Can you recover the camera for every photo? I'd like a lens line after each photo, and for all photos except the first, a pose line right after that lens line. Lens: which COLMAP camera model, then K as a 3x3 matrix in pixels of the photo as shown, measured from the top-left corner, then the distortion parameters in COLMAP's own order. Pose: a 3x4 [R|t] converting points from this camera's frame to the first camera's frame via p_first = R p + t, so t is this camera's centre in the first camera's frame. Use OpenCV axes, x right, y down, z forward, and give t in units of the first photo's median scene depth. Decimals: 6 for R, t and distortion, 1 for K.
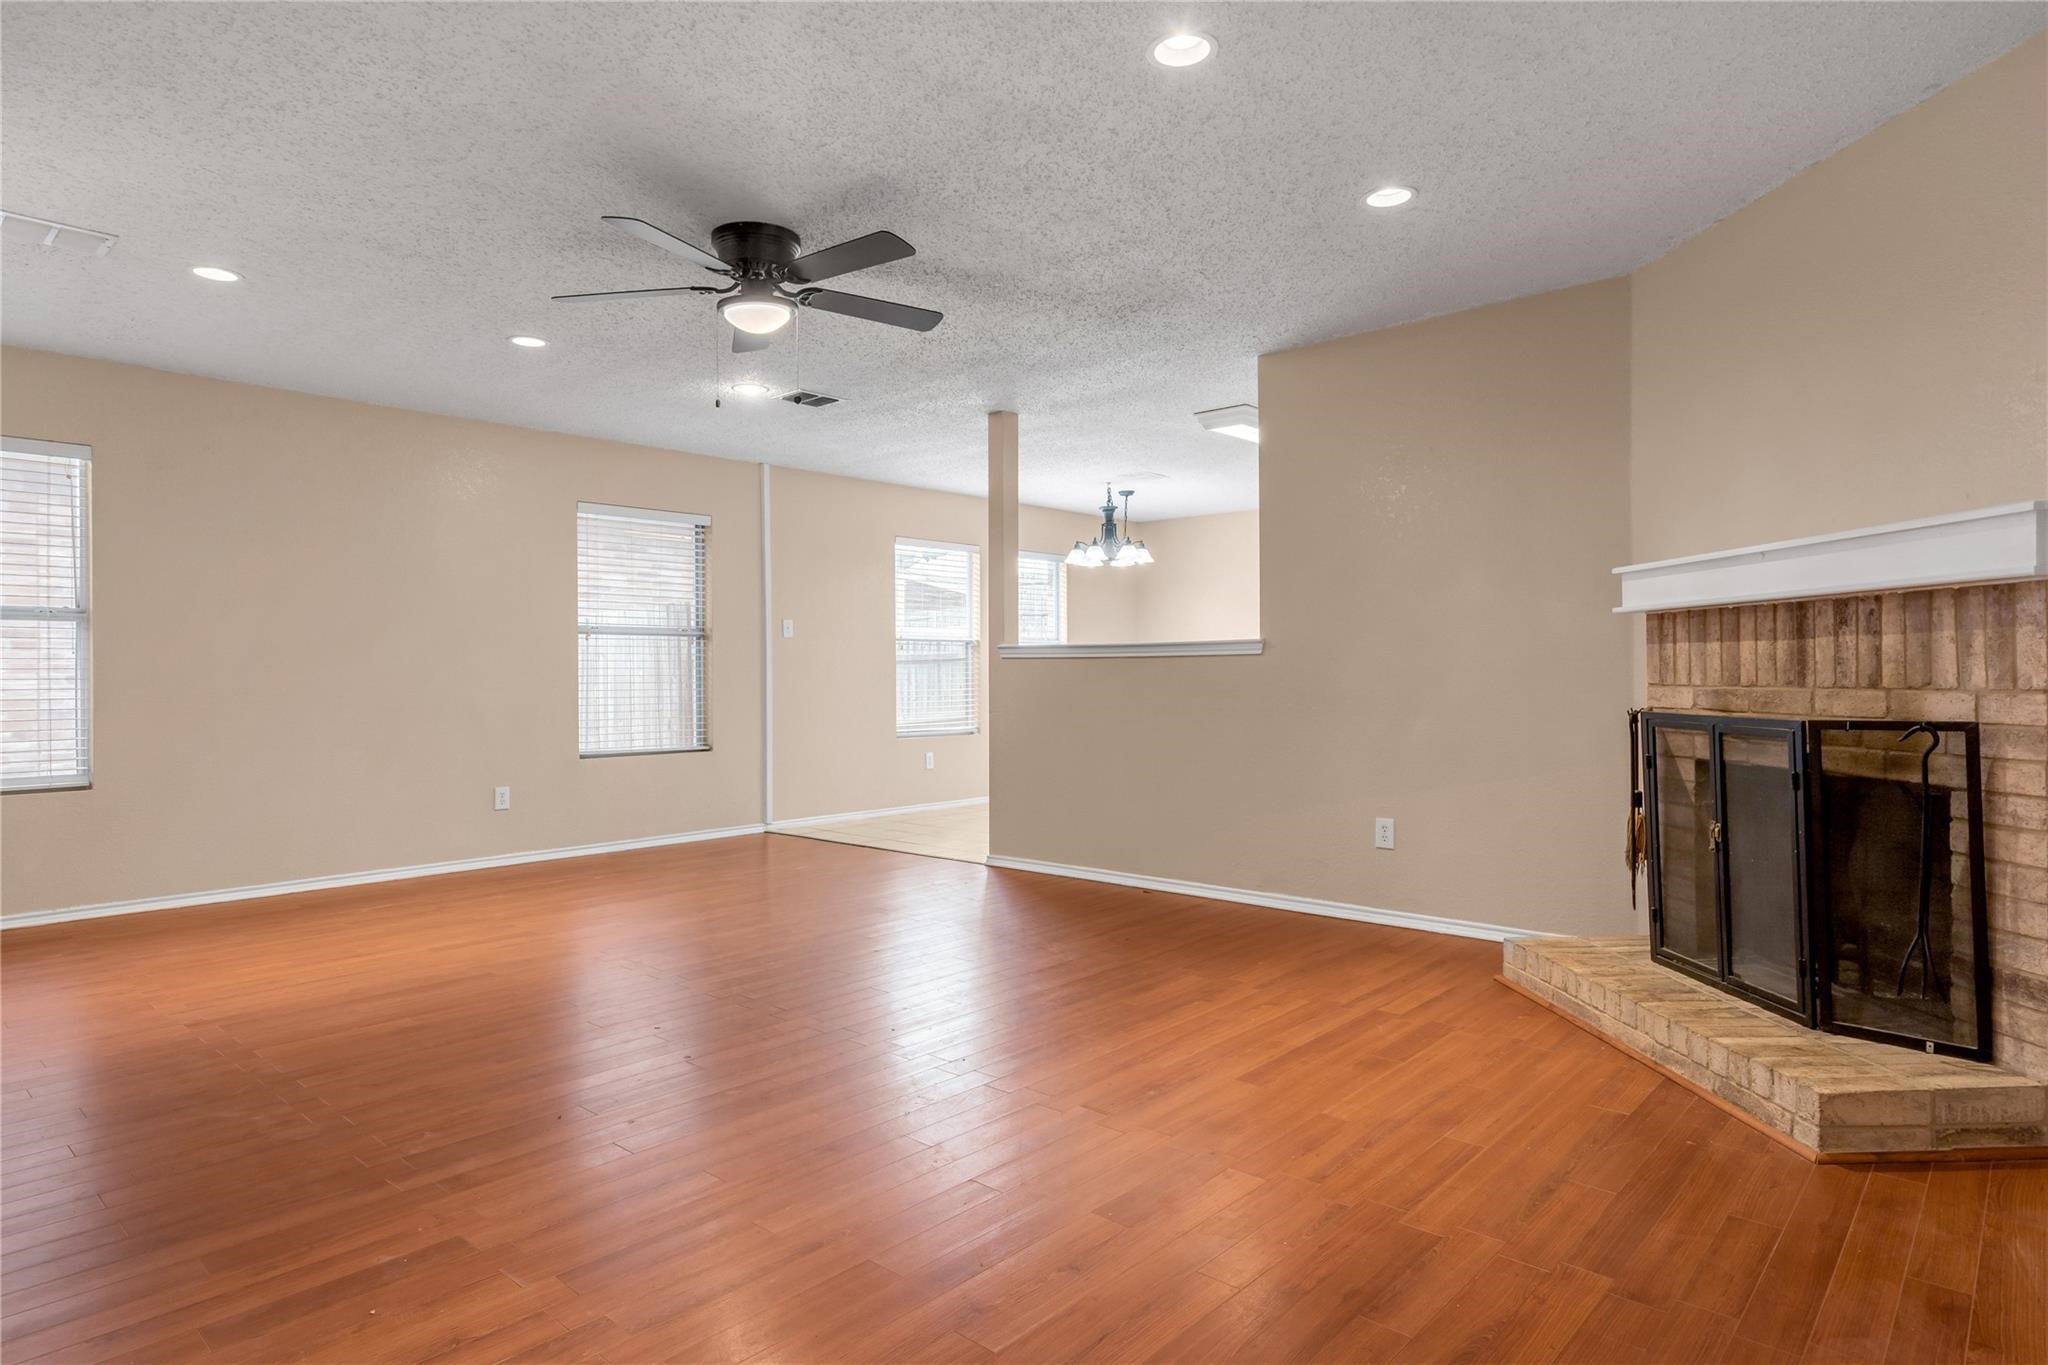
lens RADIAL K [[1153.6, 0, 1026.1], [0, 1153.6, 675.9], [0, 0, 1]] dist [0.002692, 0.000921]
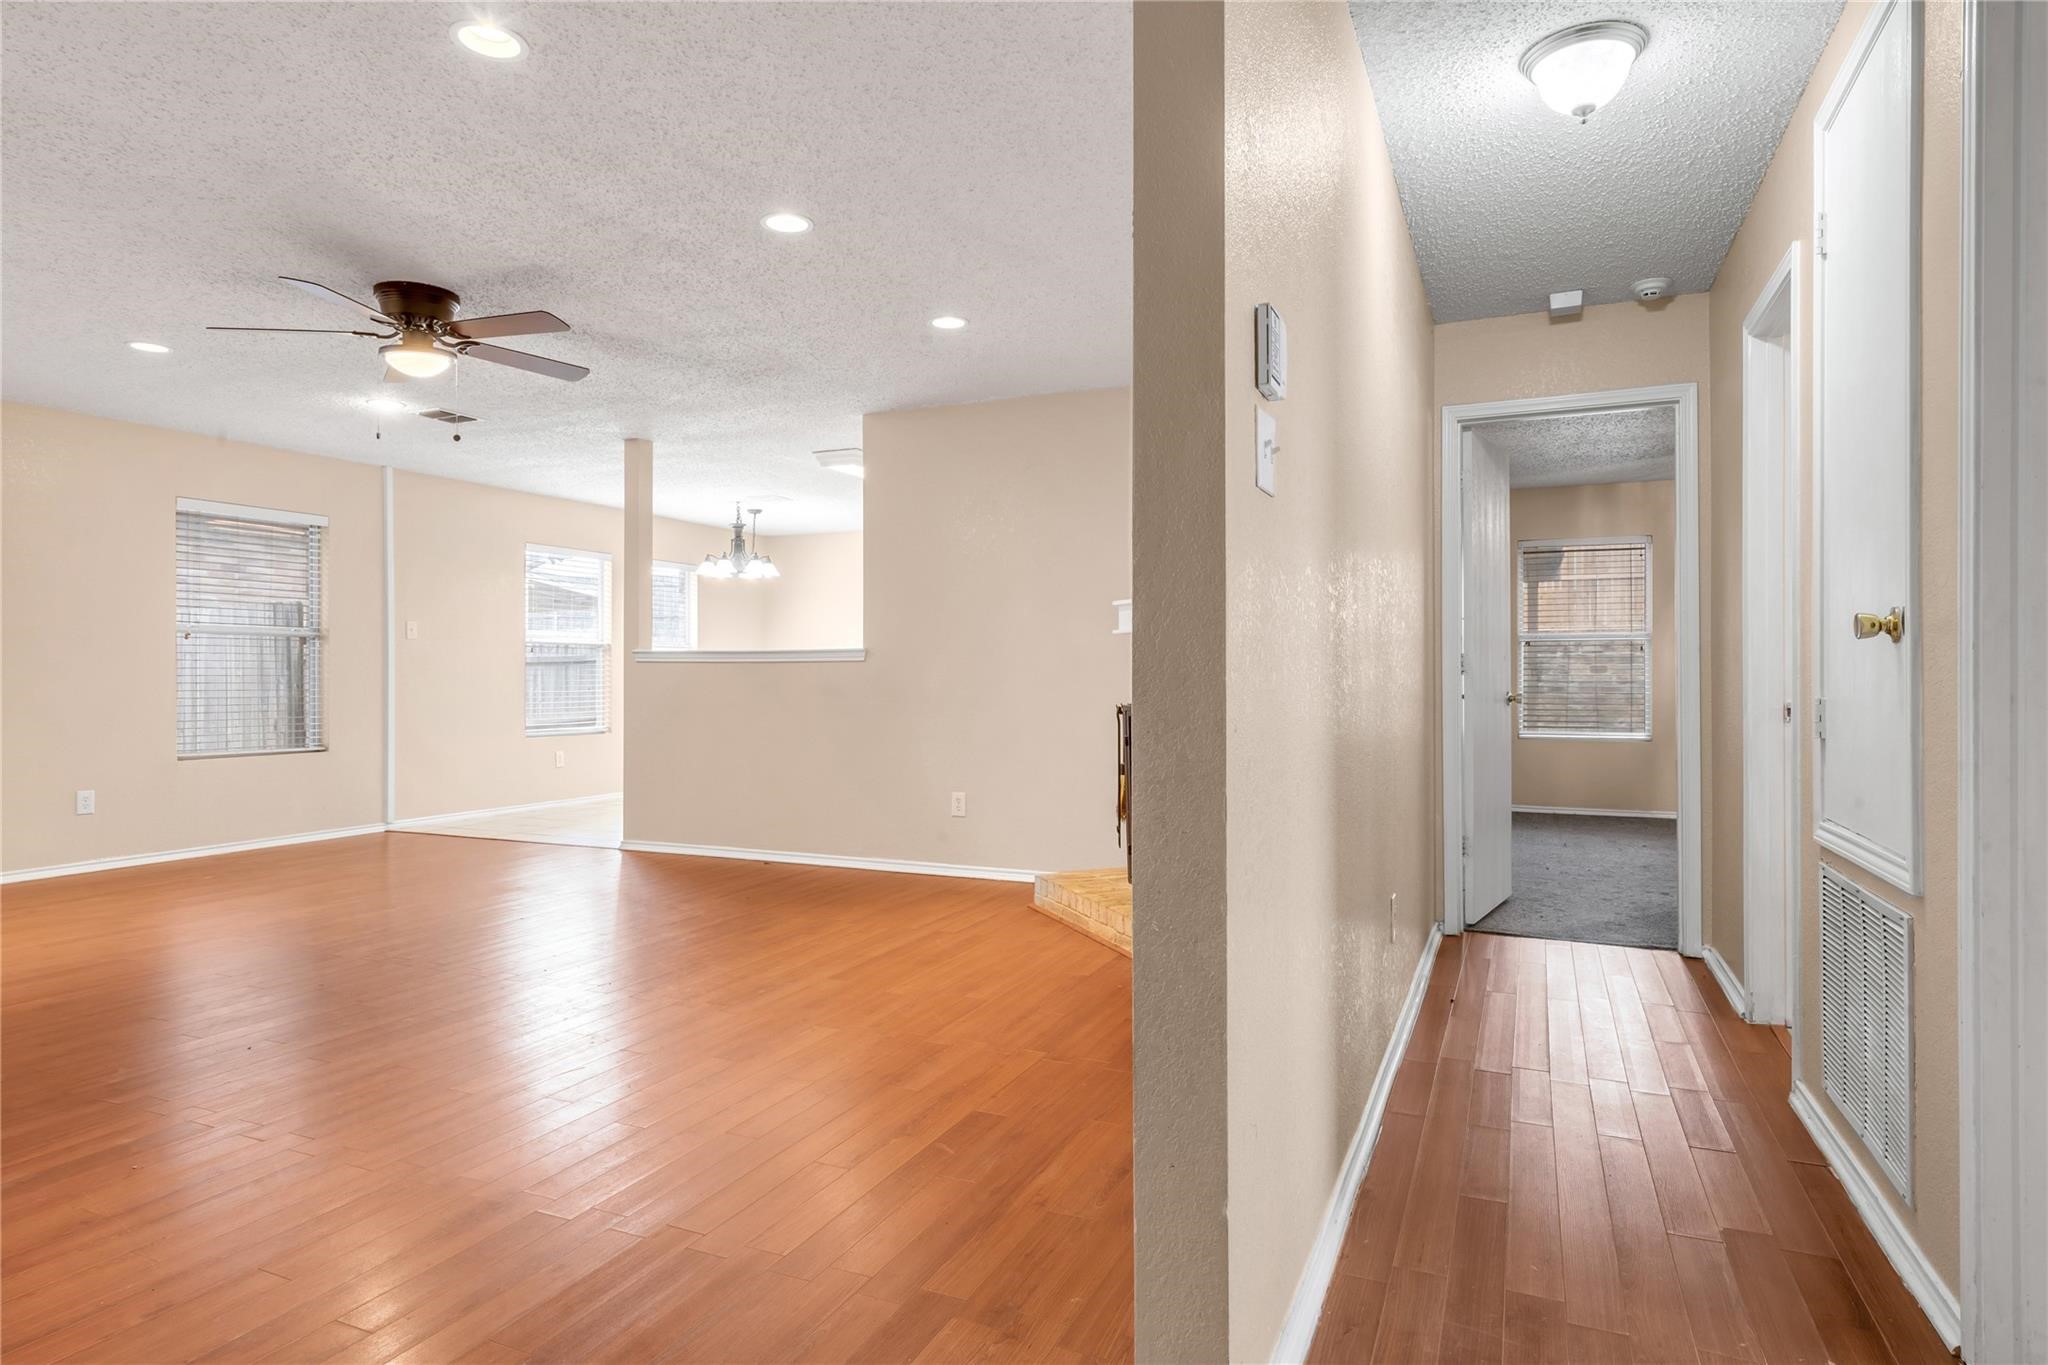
lens RADIAL K [[1153.6, 0, 1026.1], [0, 1153.6, 675.9], [0, 0, 1]] dist [0.002692, 0.000921]
pose [[0.951361, 0.005873, 0.308021, -0.007635], [-0.004957, 0.999981, -0.003756, 0.000557], [-0.308038, 0.002046, 0.951372, -0.208821]]
